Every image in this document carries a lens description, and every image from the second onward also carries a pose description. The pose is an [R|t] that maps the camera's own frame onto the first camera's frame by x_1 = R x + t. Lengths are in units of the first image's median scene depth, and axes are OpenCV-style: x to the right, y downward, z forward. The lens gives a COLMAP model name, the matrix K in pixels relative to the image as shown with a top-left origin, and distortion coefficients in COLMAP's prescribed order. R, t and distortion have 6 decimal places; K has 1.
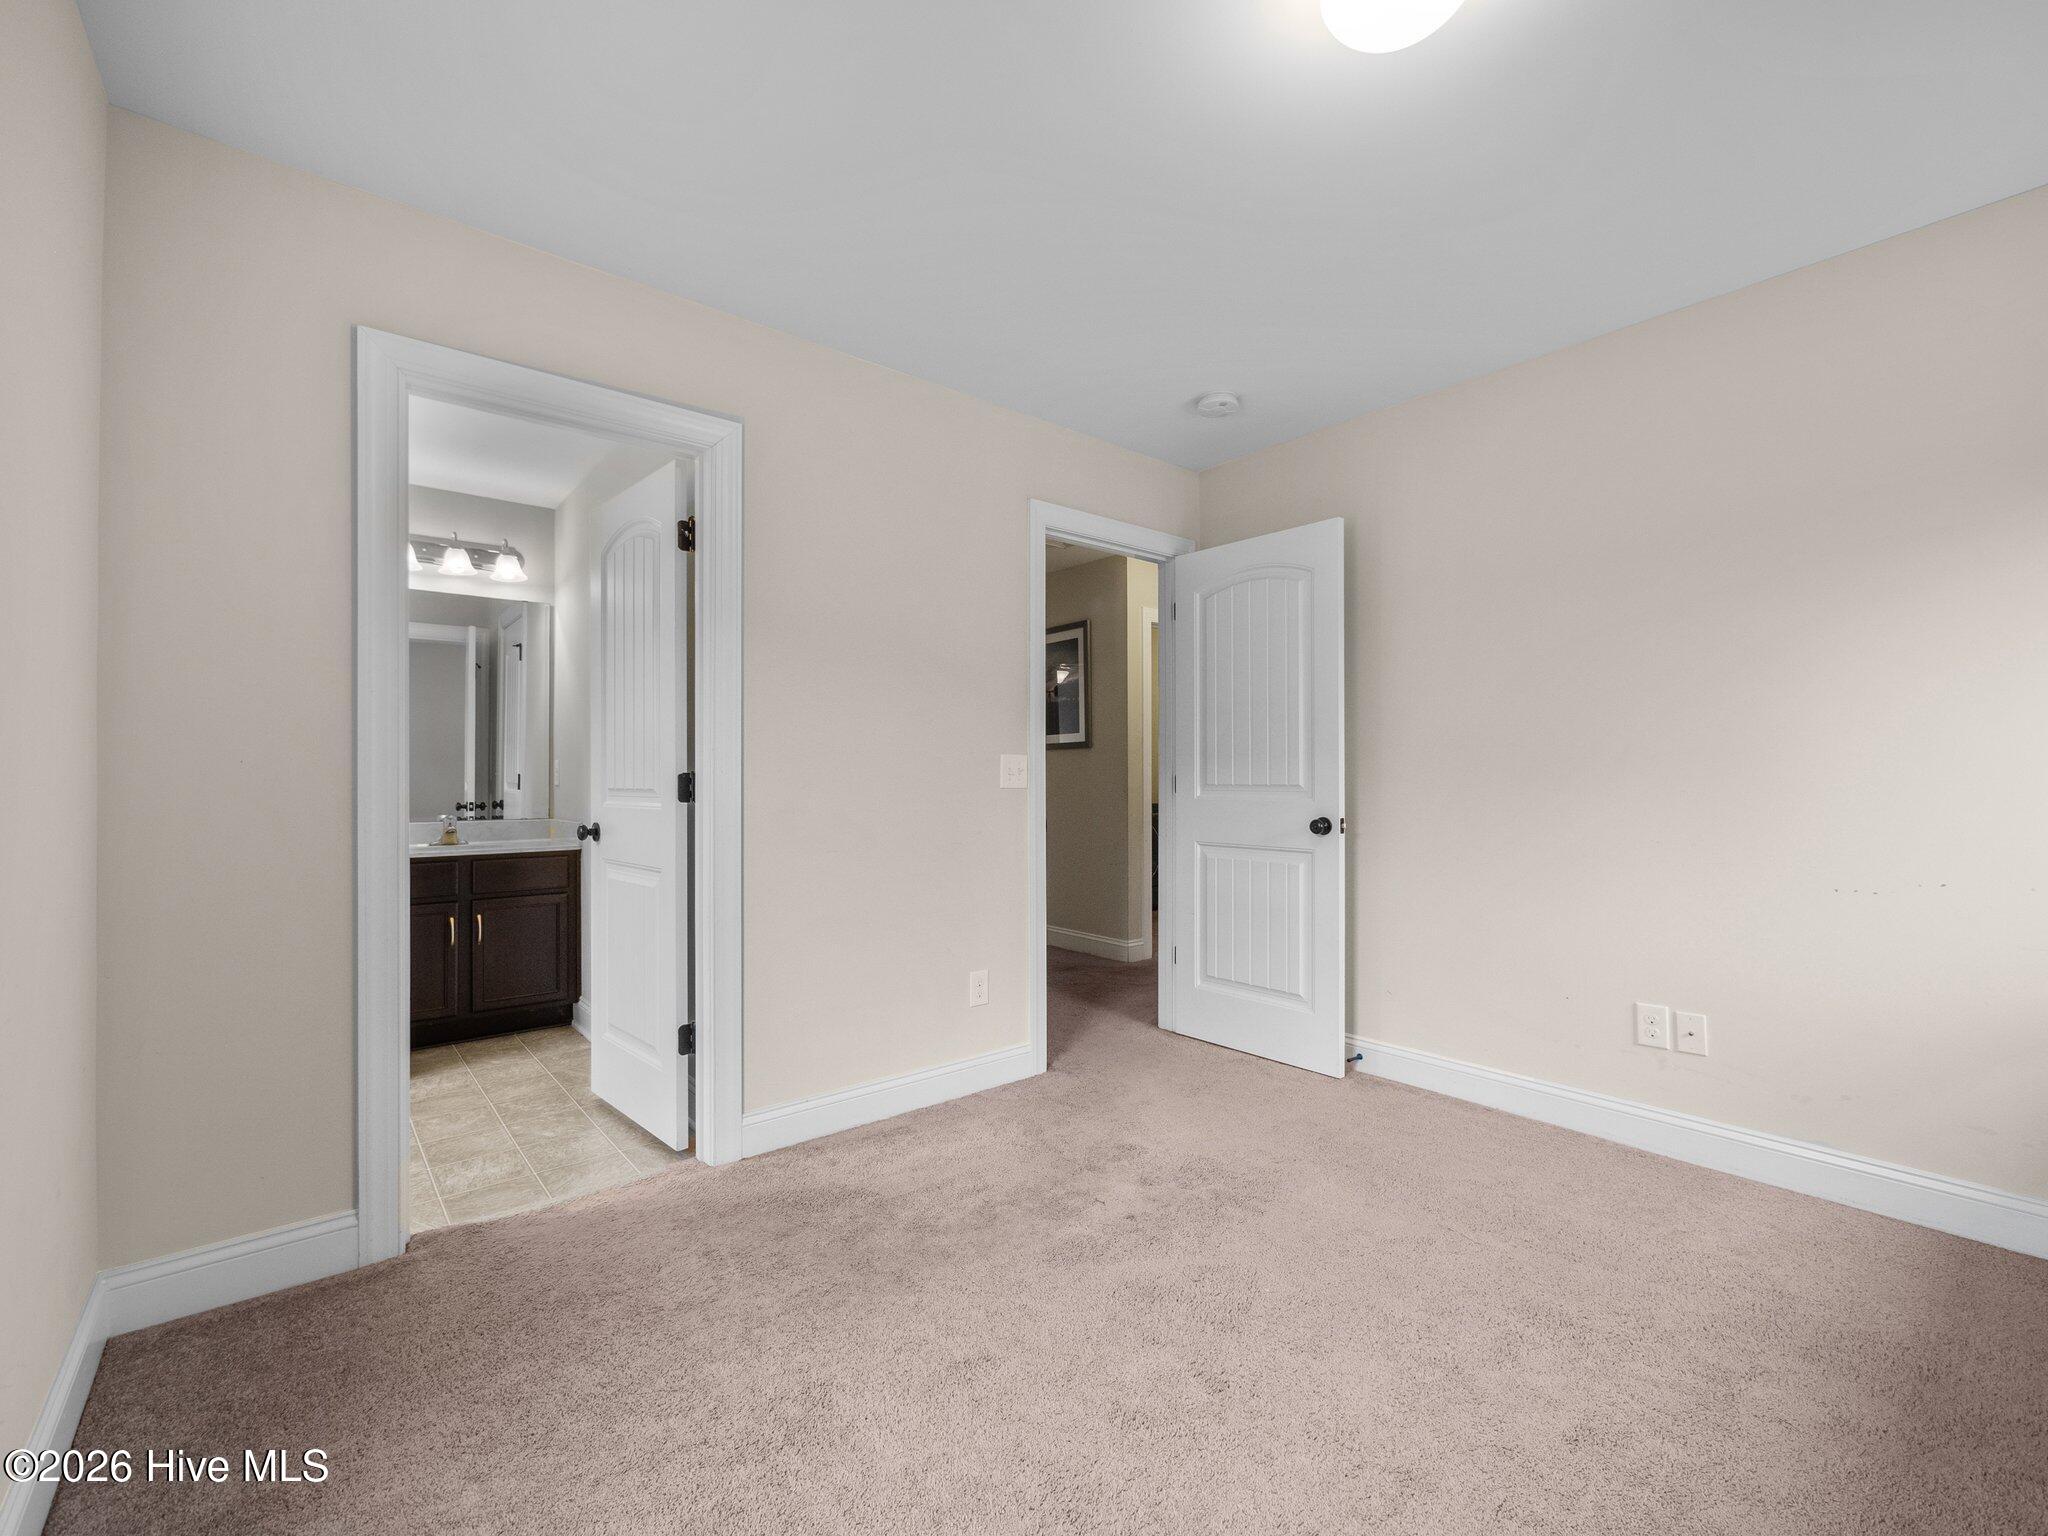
lens RADIAL K [[878.1, 0, 1024.1], [0, 878.1, 774.5], [0, 0, 1]] dist [-0.003197, 0.001007]
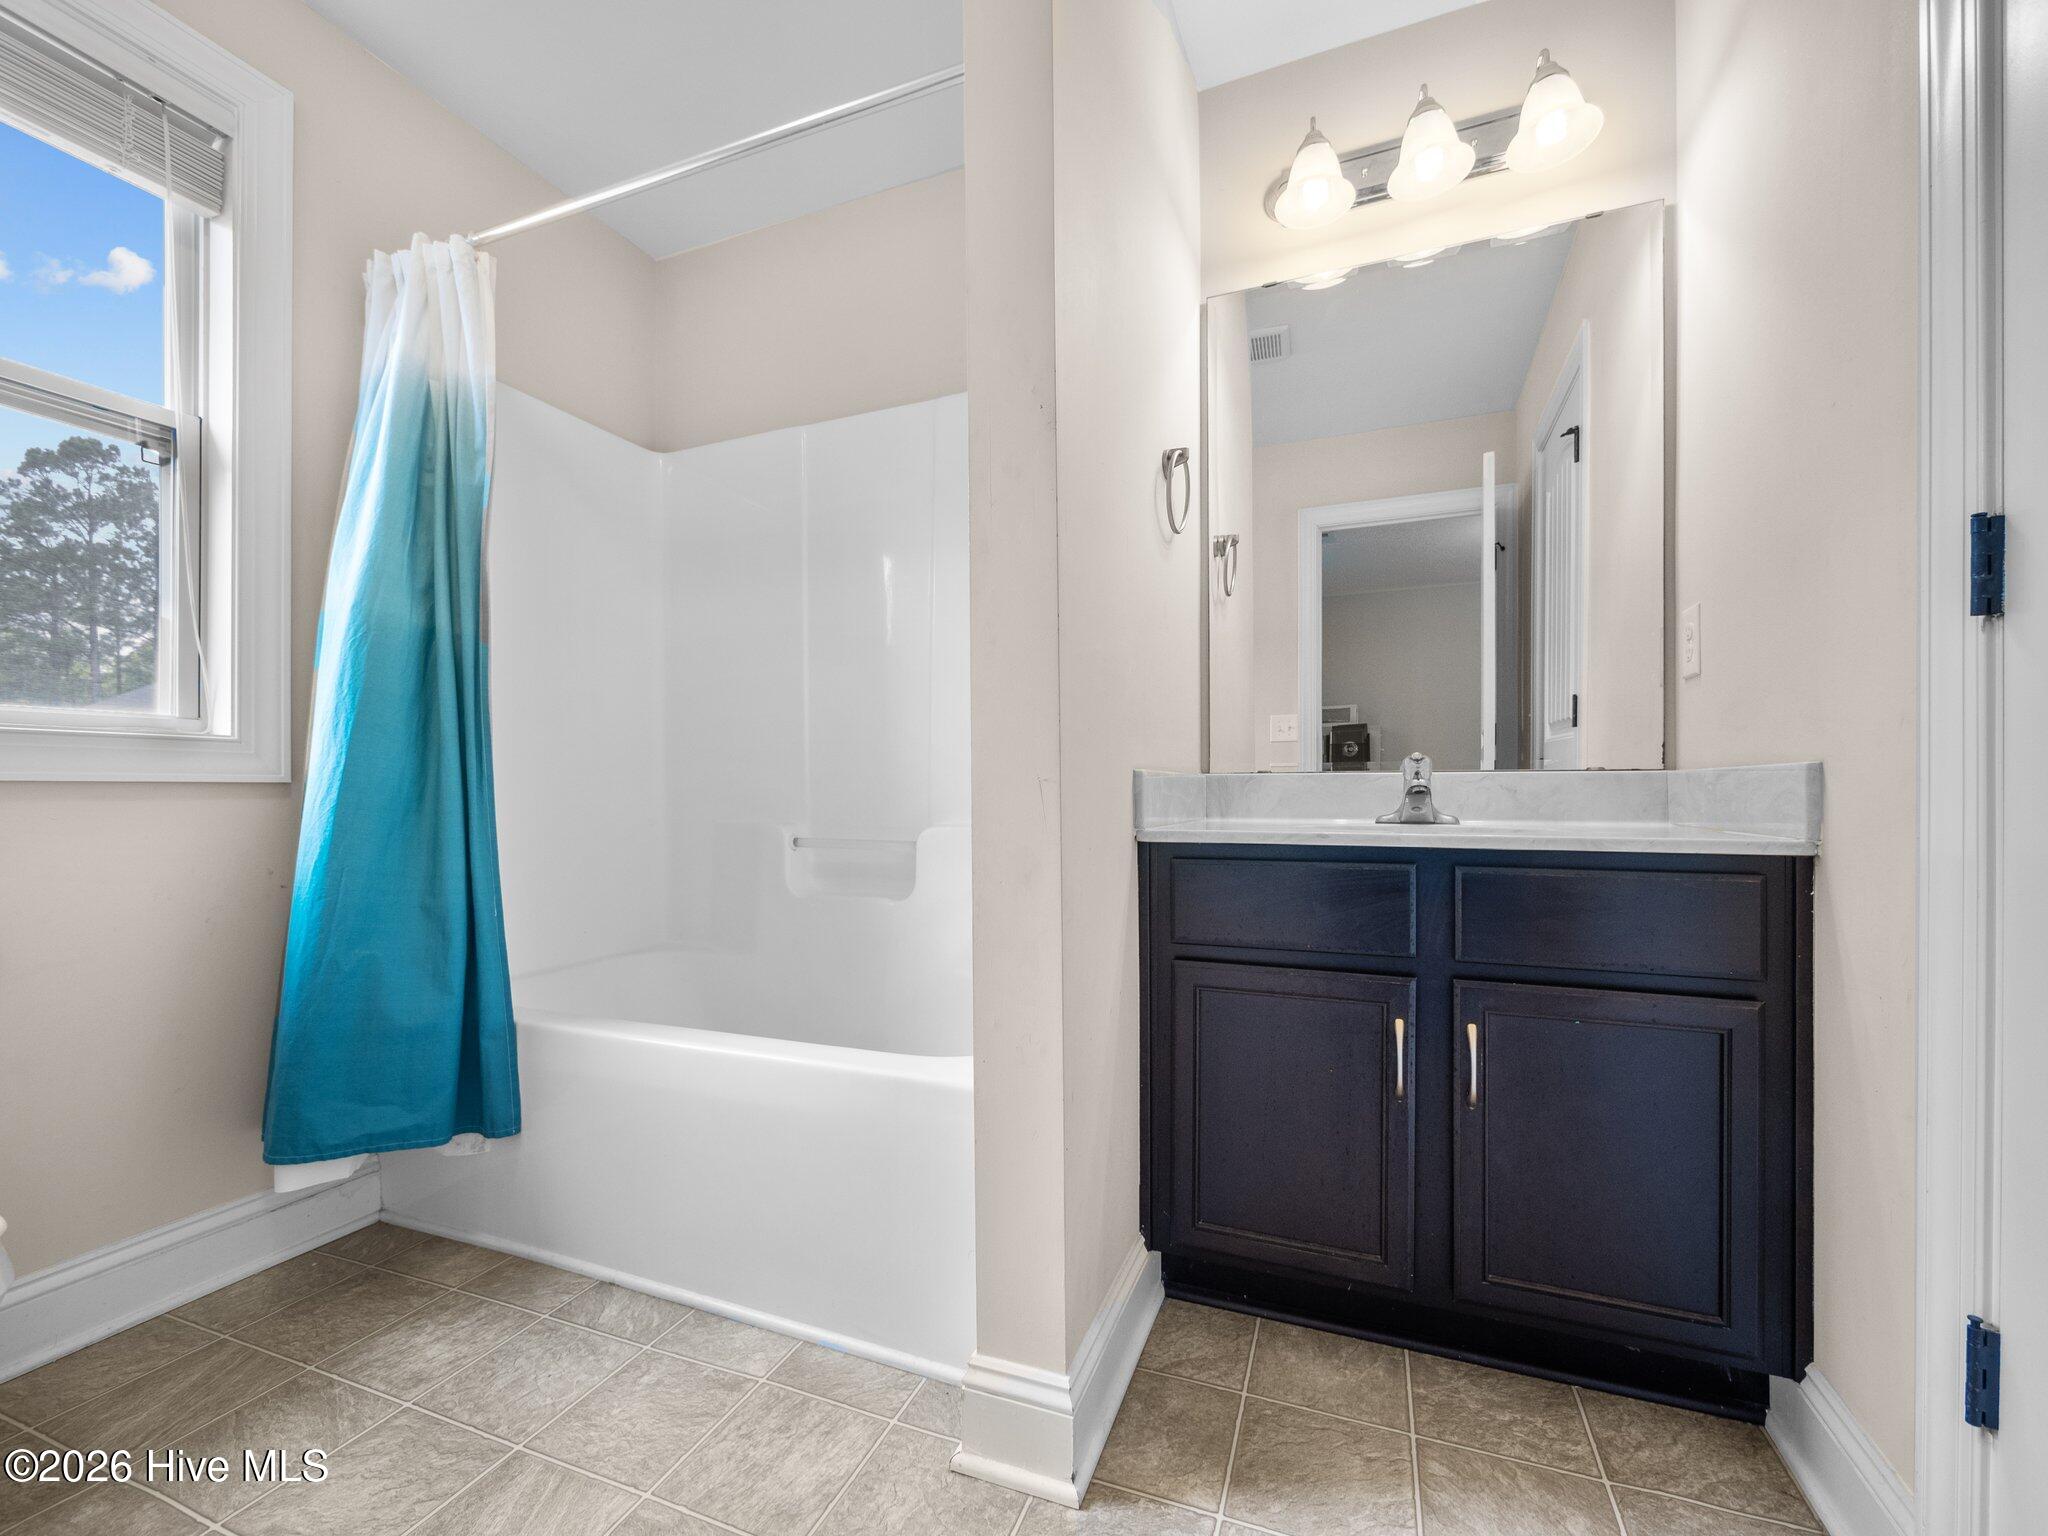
lens RADIAL K [[878.1, 0, 1018.8], [0, 878.1, 782.9], [0, 0, 1]] dist [-0.003197, 0.001007]
pose [[0.477727, 0.003548, -0.878501, -0.373776], [0.003958, 0.999973, 0.006191, 0.057906], [0.878500, -0.006435, 0.477700, 0.629066]]
